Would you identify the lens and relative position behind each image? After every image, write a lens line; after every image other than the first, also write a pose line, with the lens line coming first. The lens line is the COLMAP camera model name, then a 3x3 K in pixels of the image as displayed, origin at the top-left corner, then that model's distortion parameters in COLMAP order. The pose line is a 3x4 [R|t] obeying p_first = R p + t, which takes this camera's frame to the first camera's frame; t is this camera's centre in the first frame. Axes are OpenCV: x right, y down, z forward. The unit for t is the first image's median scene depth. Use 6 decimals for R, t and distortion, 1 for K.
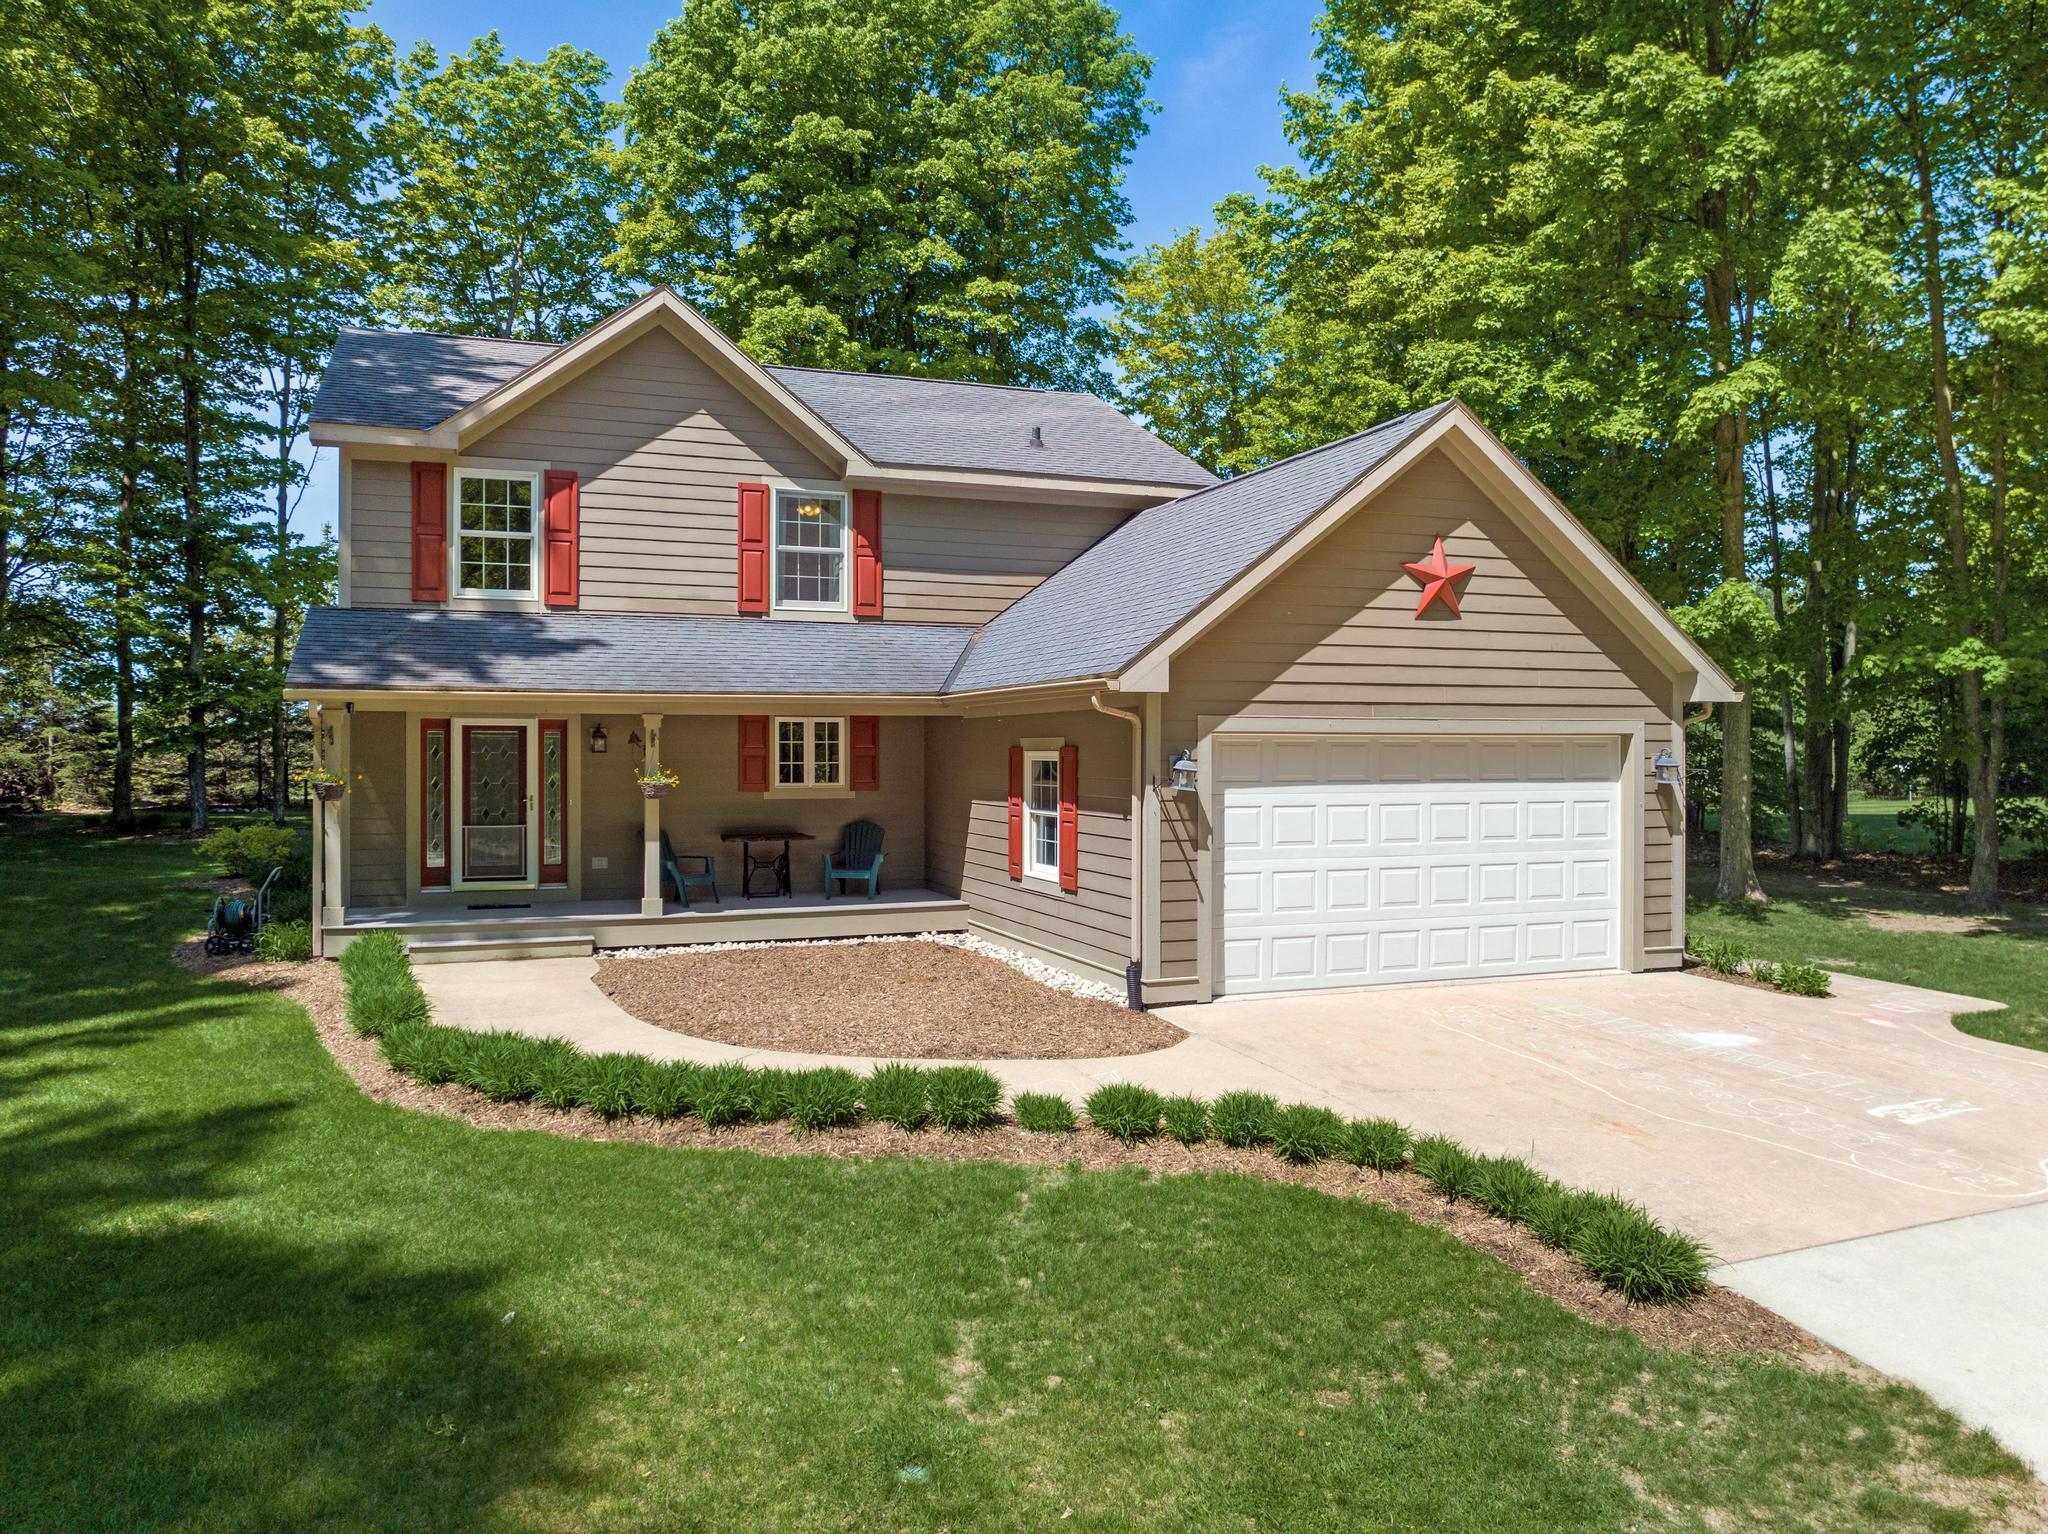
lens RADIAL K [[1440.2, 0, 1023.3], [0, 1440.2, 769.4], [0, 0, 1]] dist [-0.027351, -0.000185]
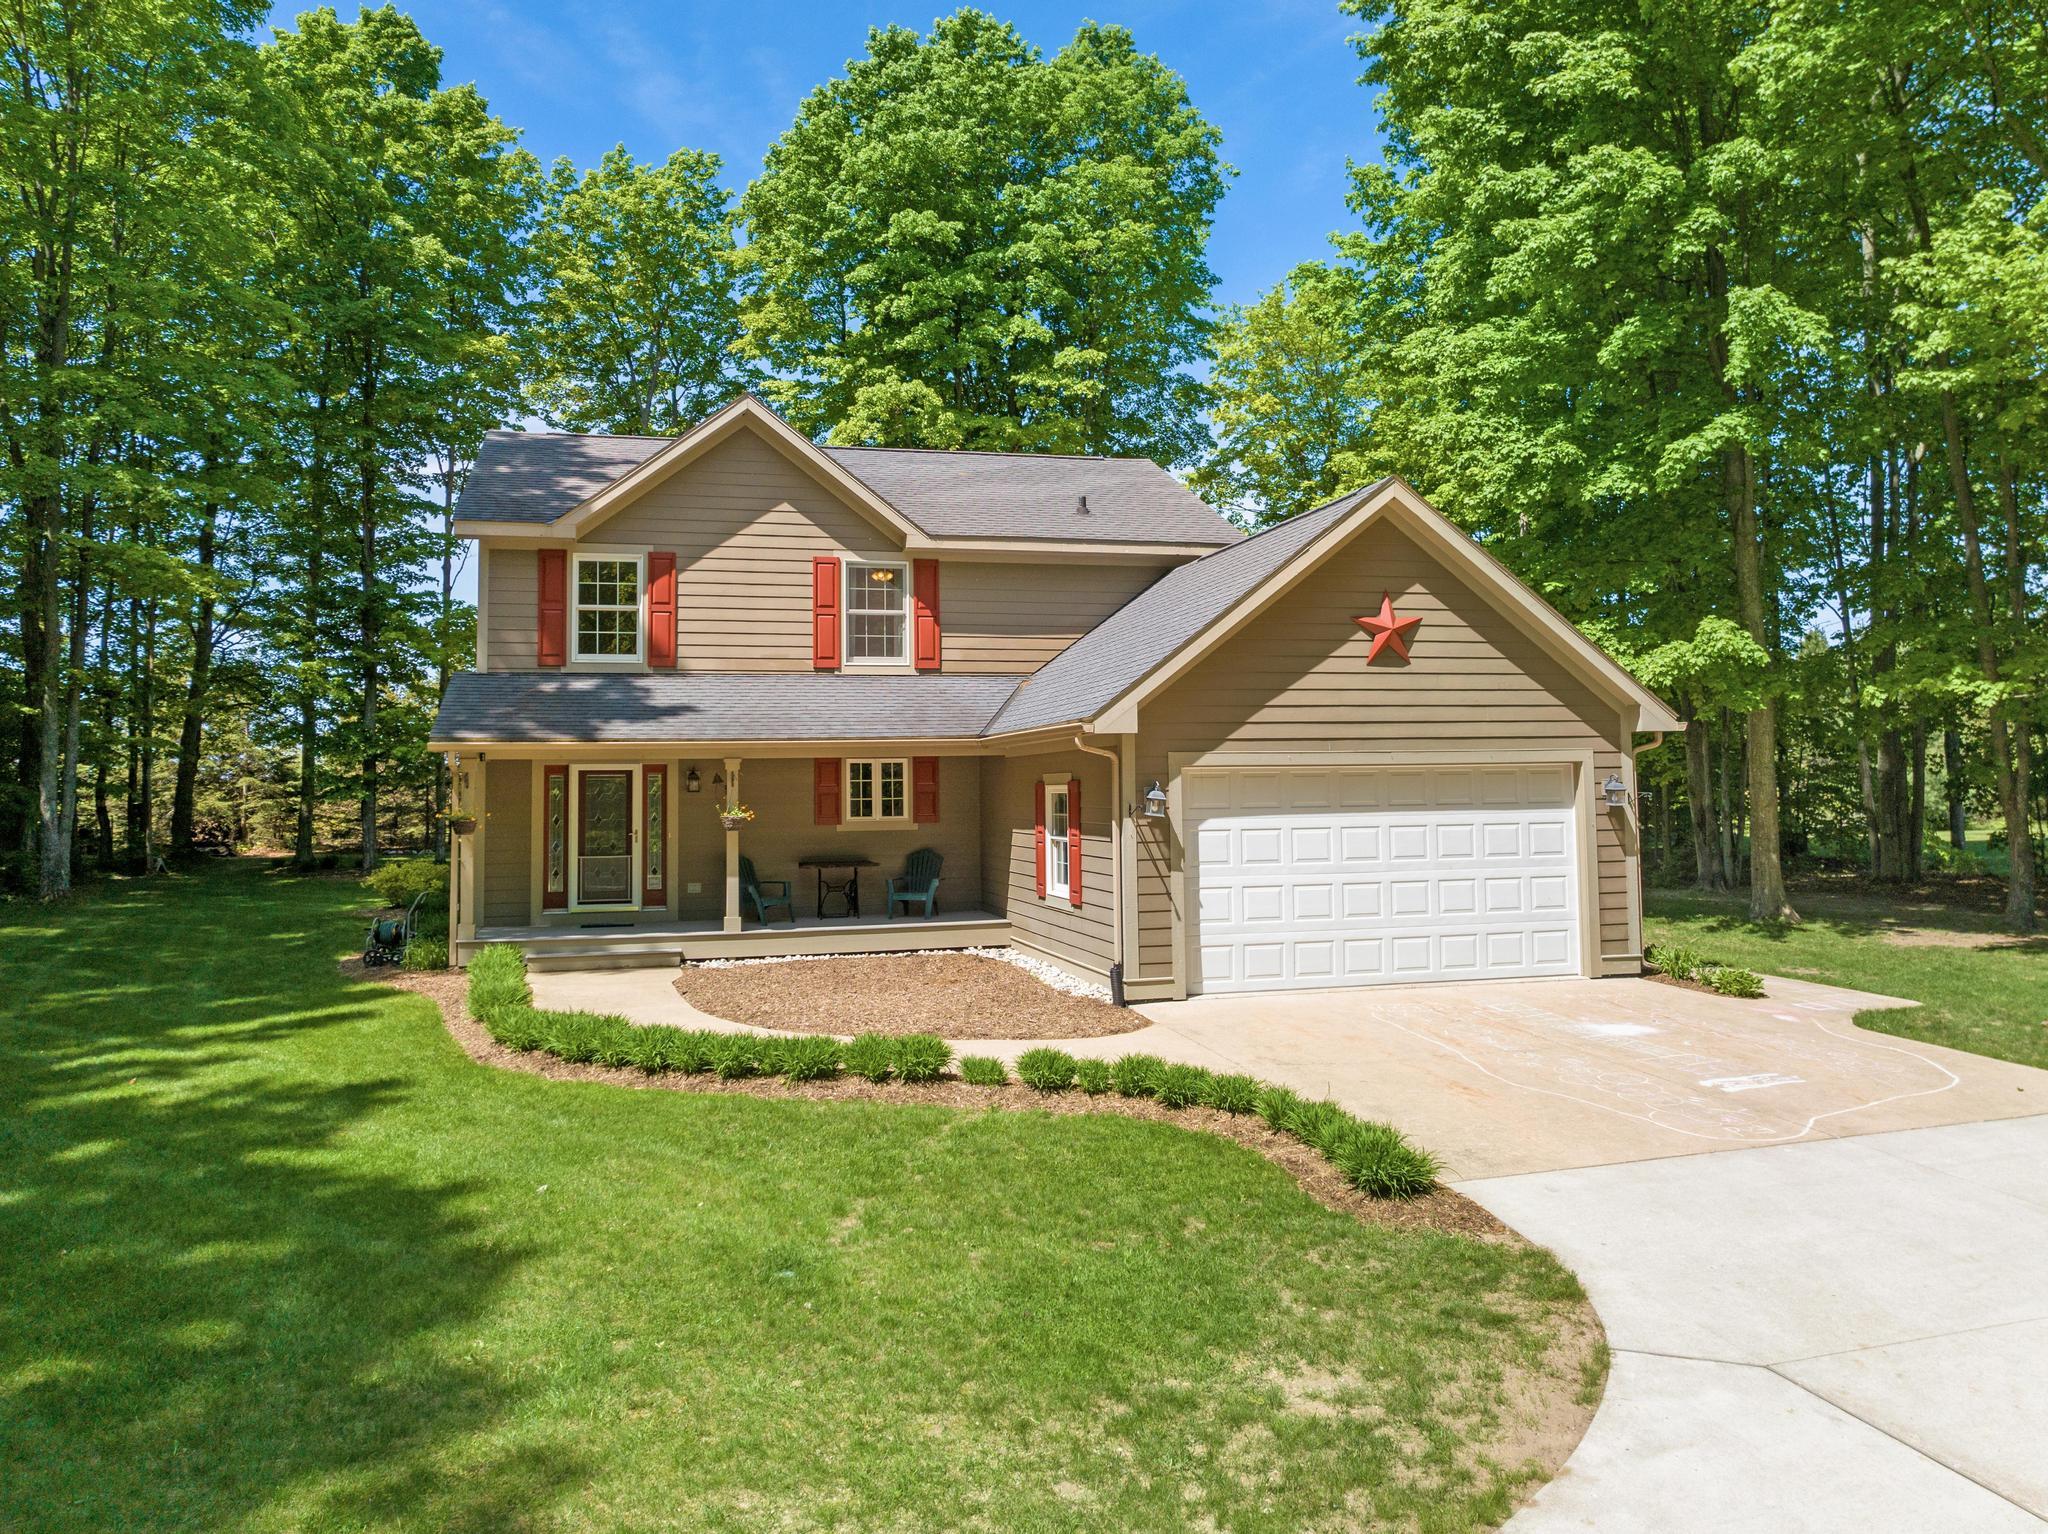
lens RADIAL K [[1453.5, 0, 1027.8], [0, 1453.5, 708.9], [0, 0, 1]] dist [0.006520, -0.083544]
pose [[0.994510, -0.019841, -0.102741, 0.092319], [0.012838, 0.997577, -0.068383, 0.004724], [0.103849, 0.066689, 0.992355, -0.136276]]
